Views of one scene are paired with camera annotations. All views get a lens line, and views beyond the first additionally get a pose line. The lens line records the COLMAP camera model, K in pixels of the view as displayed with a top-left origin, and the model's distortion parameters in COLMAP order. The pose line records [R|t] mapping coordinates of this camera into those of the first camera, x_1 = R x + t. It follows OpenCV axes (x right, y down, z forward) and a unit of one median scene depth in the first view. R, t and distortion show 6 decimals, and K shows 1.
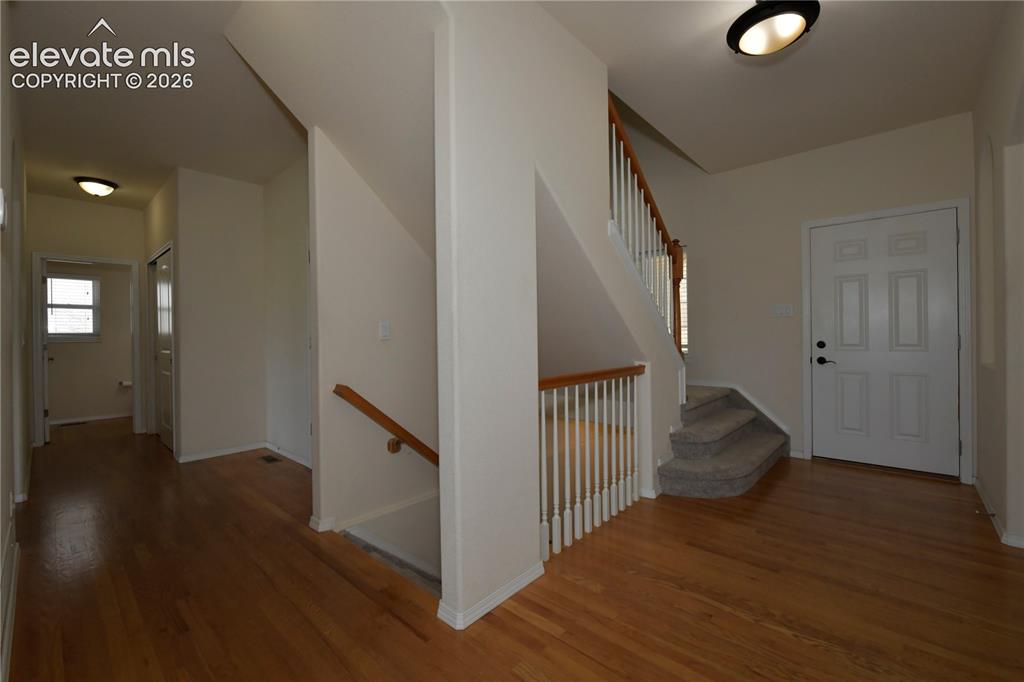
lens RADIAL K [[431.1, 0, 512.3], [0, 431.1, 335.8], [0, 0, 1]] dist [0.000513, -0.000684]
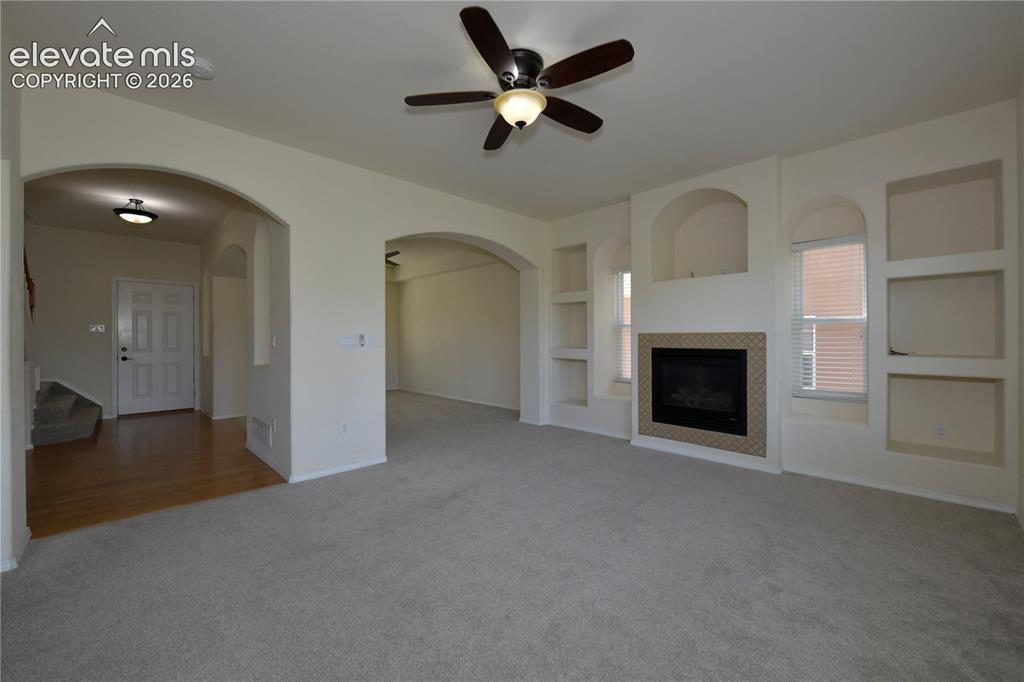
lens RADIAL K [[408.5, 0, 511.3], [0, 408.5, 339.7], [0, 0, 1]] dist [-0.002199, -0.000455]
pose [[0.068351, 0.005878, 0.997644, -0.779938], [0.001234, 0.999981, -0.005976, -0.005896], [-0.997661, 0.001639, 0.068342, -0.634433]]
